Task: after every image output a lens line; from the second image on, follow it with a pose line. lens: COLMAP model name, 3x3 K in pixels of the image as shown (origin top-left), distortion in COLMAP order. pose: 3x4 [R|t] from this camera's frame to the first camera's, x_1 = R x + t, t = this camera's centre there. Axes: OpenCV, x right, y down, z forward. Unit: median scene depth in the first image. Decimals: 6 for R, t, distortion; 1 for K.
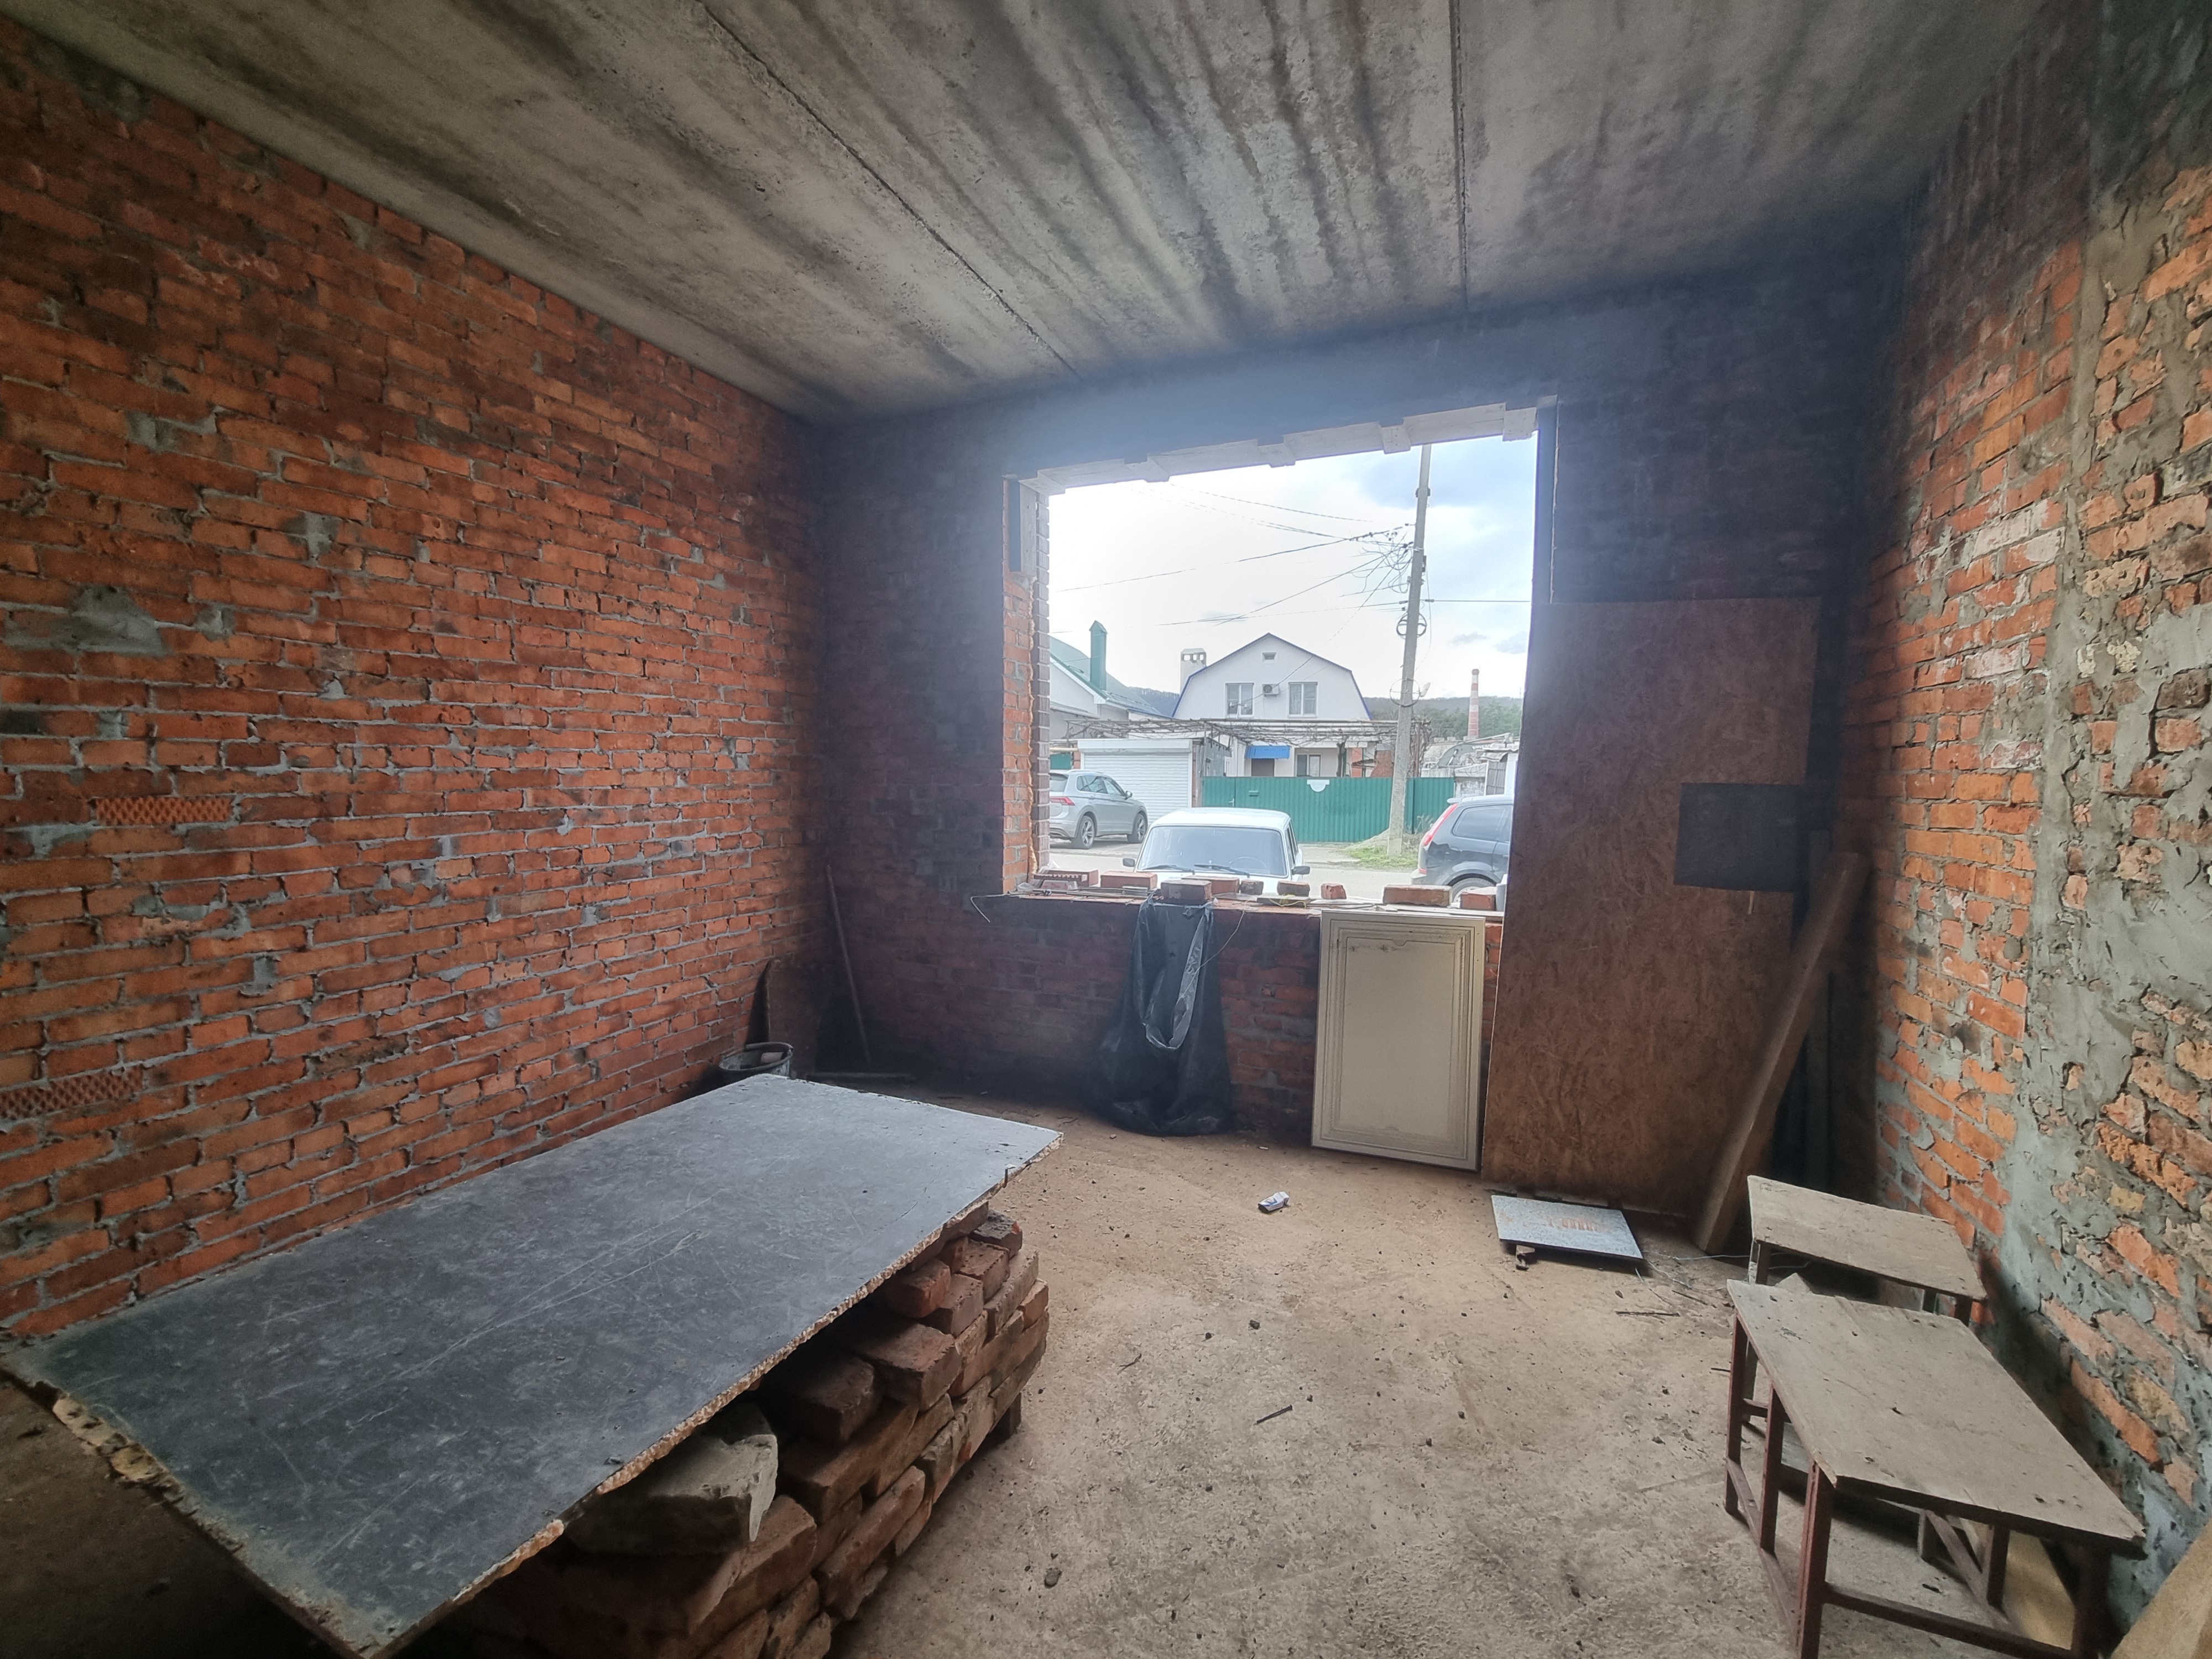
lens RADIAL K [[912.5, 0, 1102.5], [0, 912.5, 845.1], [0, 0, 1]] dist [-0.004116, 0.000603]
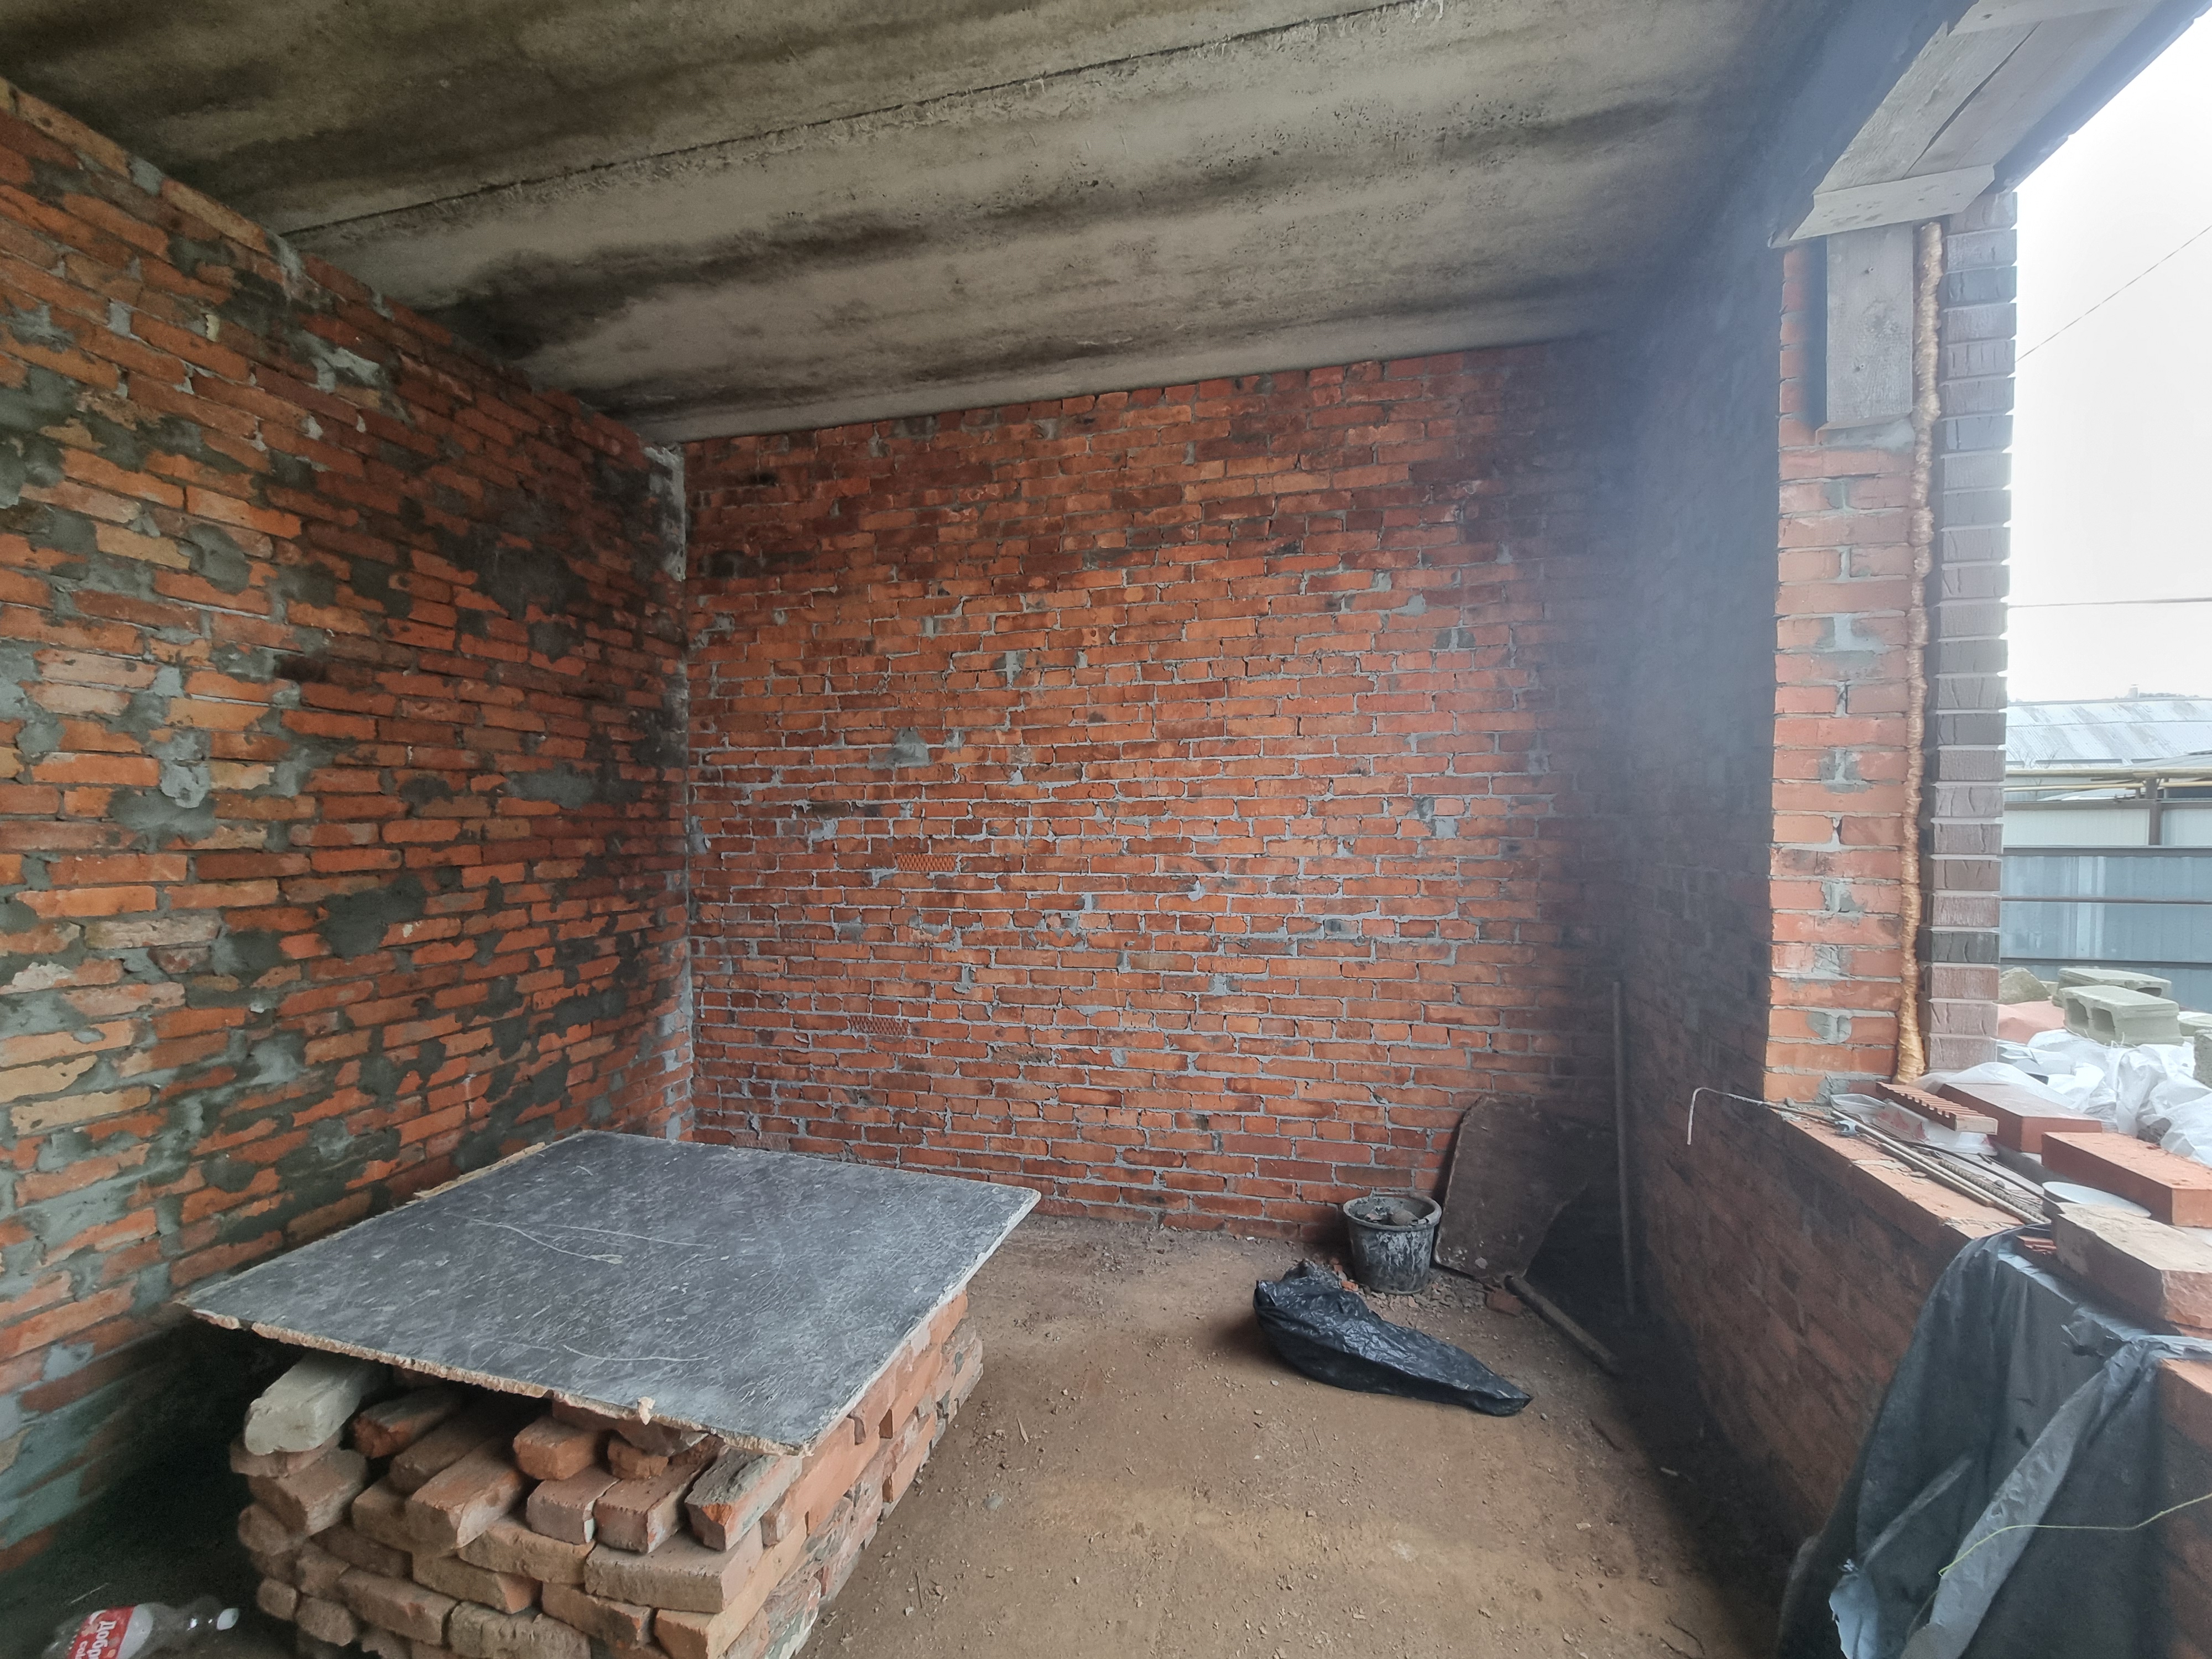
lens RADIAL K [[912.5, 0, 1102.5], [0, 912.5, 844.6], [0, 0, 1]] dist [-0.004116, 0.000603]
pose [[0.151913, 0.024035, -0.988102, 0.437240], [-0.077144, 0.996943, 0.012390, -0.085606], [0.985379, 0.074344, 0.153302, 0.796351]]
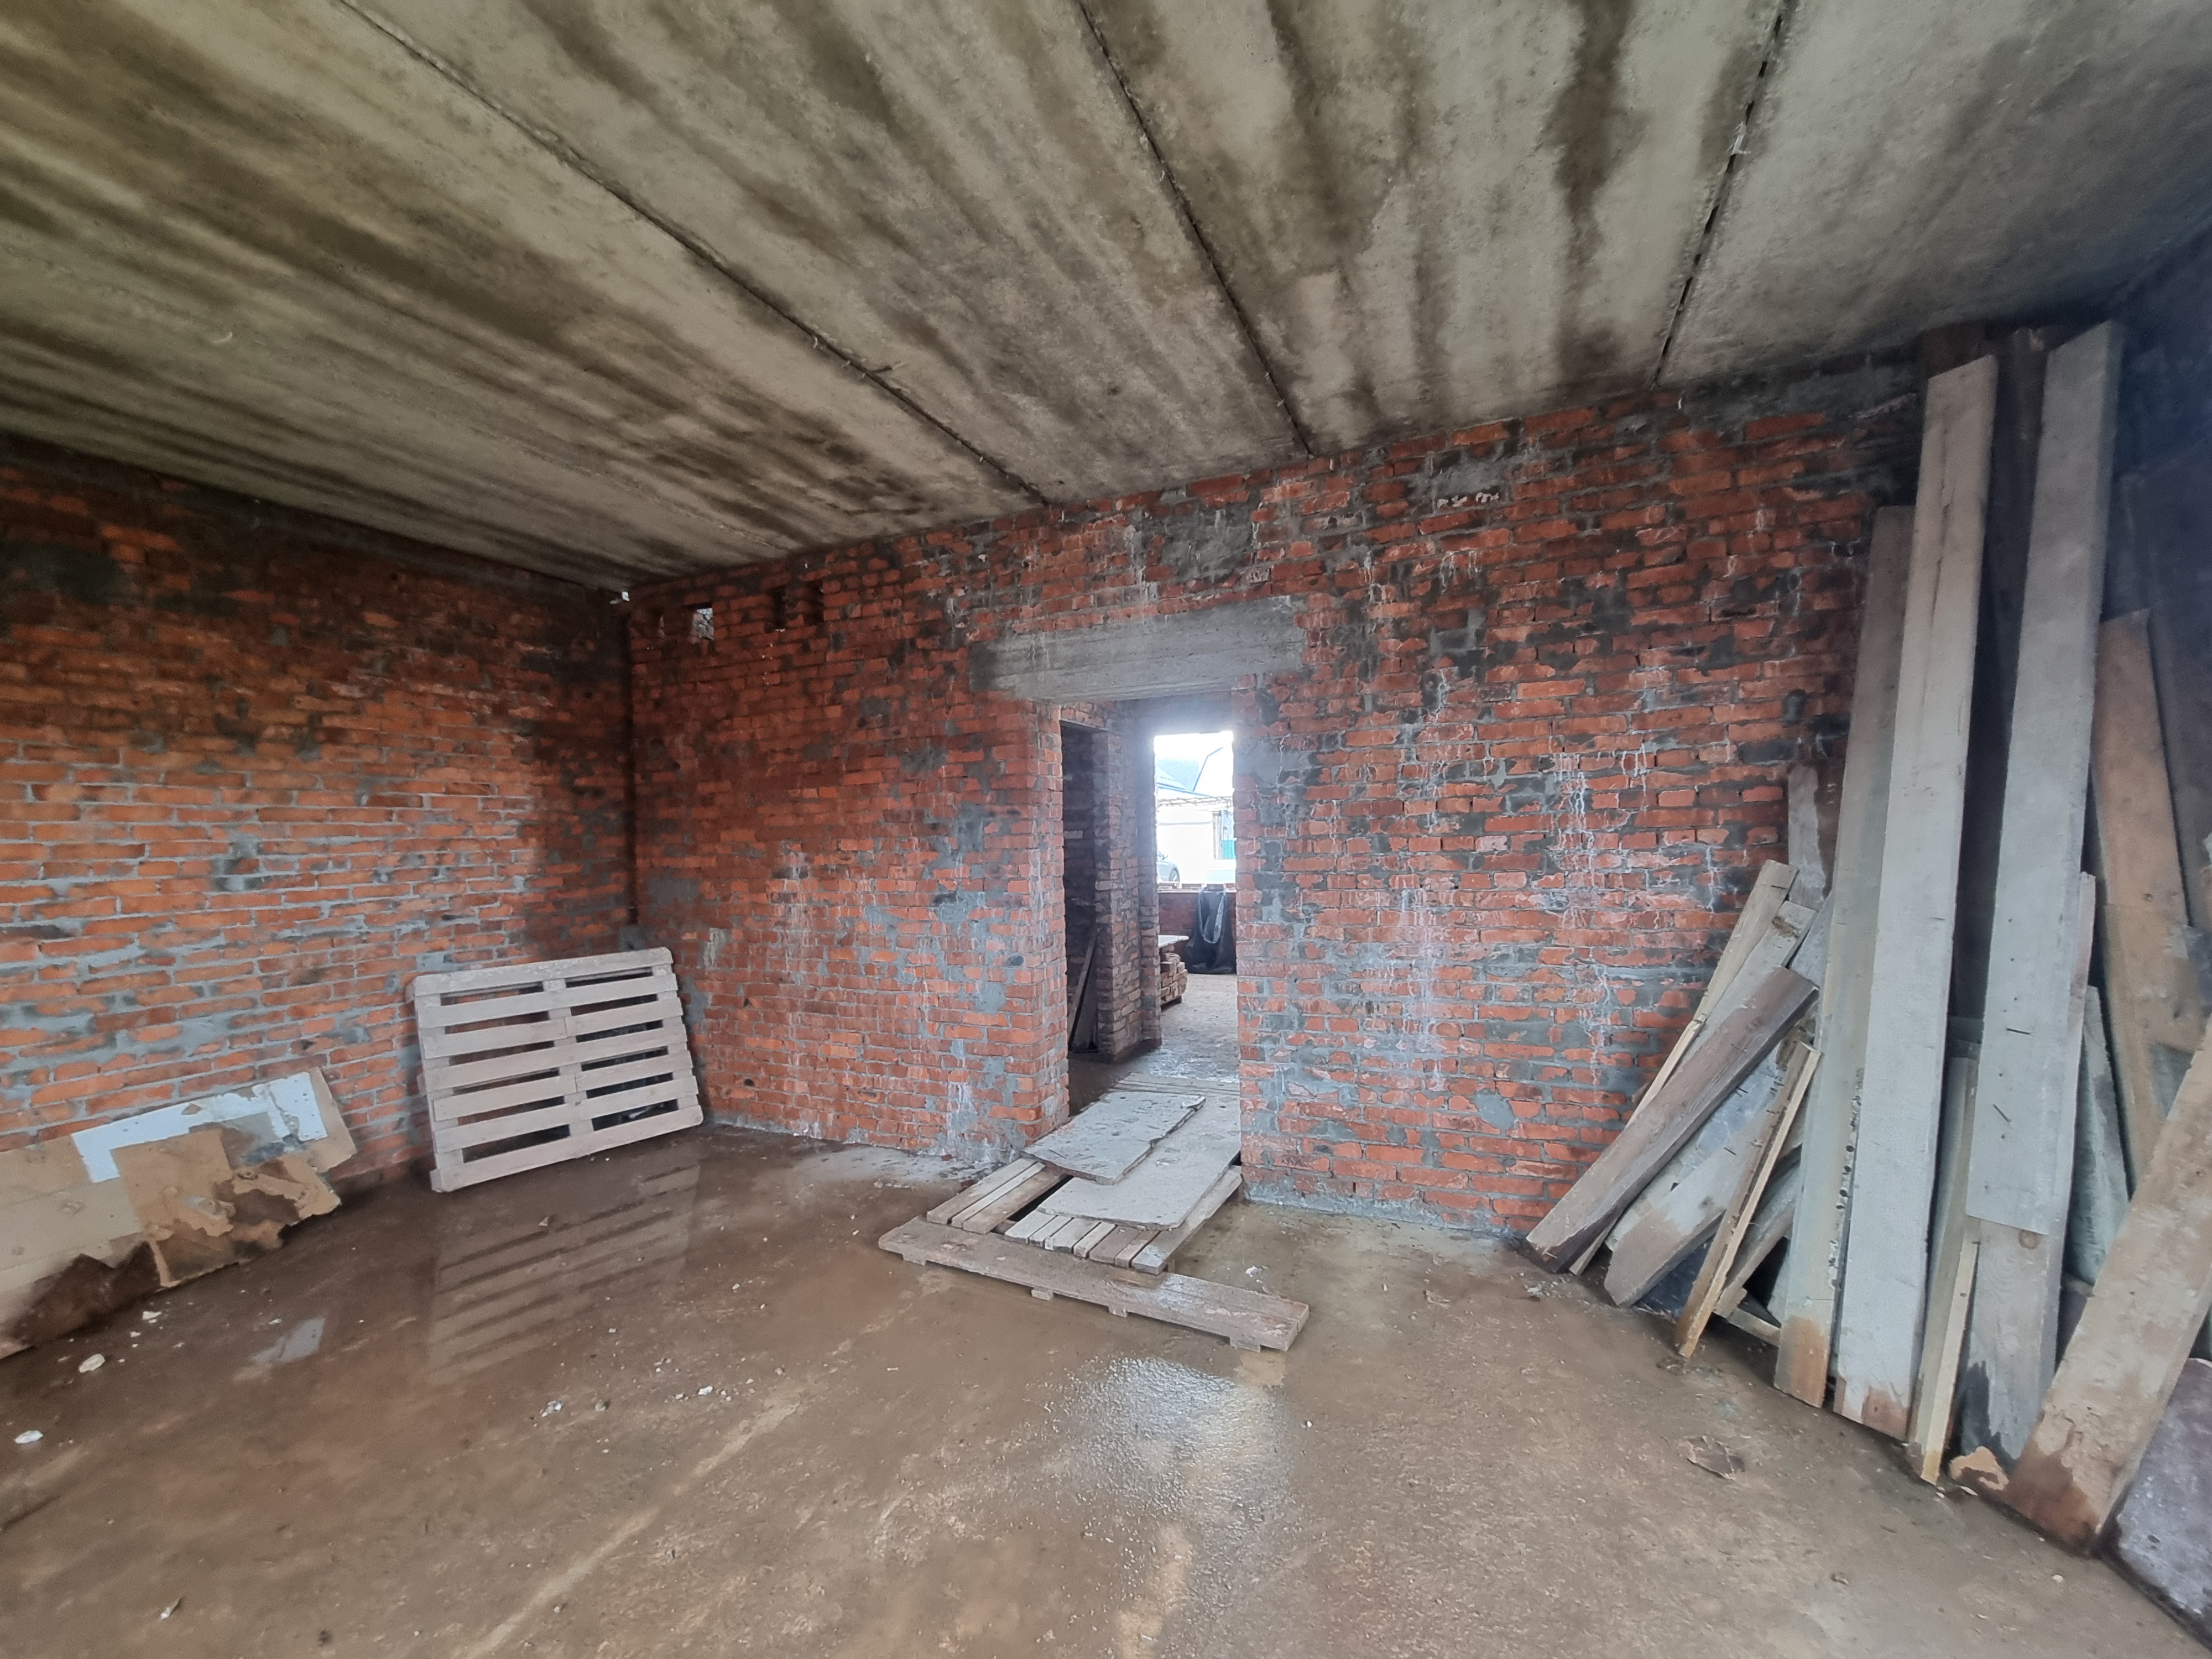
lens RADIAL K [[912.5, 0, 1104.6], [0, 912.5, 844.8], [0, 0, 1]] dist [-0.004116, 0.000603]
pose [[0.999468, -0.027241, -0.017950, -0.237881], [0.025906, 0.997155, -0.070787, 0.143473], [0.019828, 0.070284, 0.997330, -2.165190]]
